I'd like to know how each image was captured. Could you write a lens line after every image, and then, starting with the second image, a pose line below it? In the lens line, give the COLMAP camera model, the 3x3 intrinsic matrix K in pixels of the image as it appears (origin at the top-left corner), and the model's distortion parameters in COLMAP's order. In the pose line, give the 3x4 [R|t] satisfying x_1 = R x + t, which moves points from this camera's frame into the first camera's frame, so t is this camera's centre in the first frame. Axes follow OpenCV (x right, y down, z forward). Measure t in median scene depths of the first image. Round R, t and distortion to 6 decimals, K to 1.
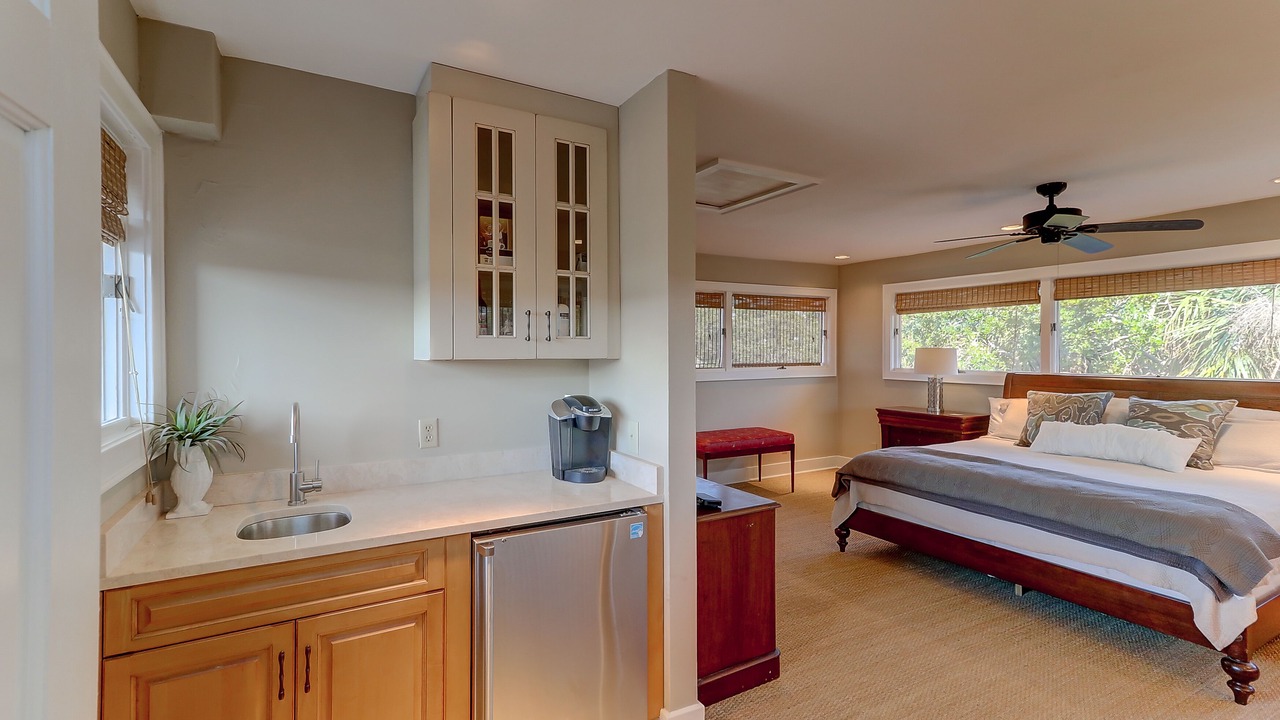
lens RADIAL K [[581.4, 0, 637.5], [0, 581.4, 353.2], [0, 0, 1]] dist [0.013889, -0.002306]
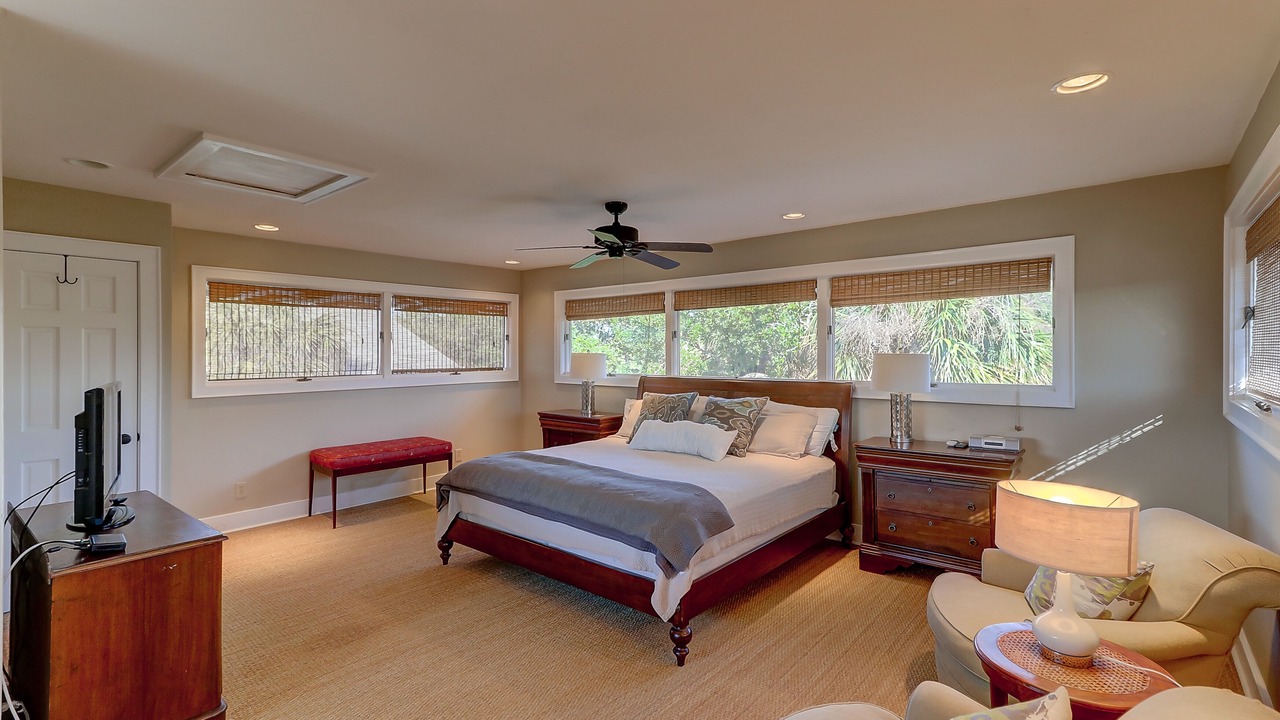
lens RADIAL K [[581.4, 0, 642.5], [0, 581.4, 355.4], [0, 0, 1]] dist [0.013889, -0.002306]
pose [[0.936601, -0.003305, 0.350382, 0.319734], [0.003665, 0.999993, -0.000366, -0.005123], [-0.350378, 0.001627, 0.936607, -0.021452]]
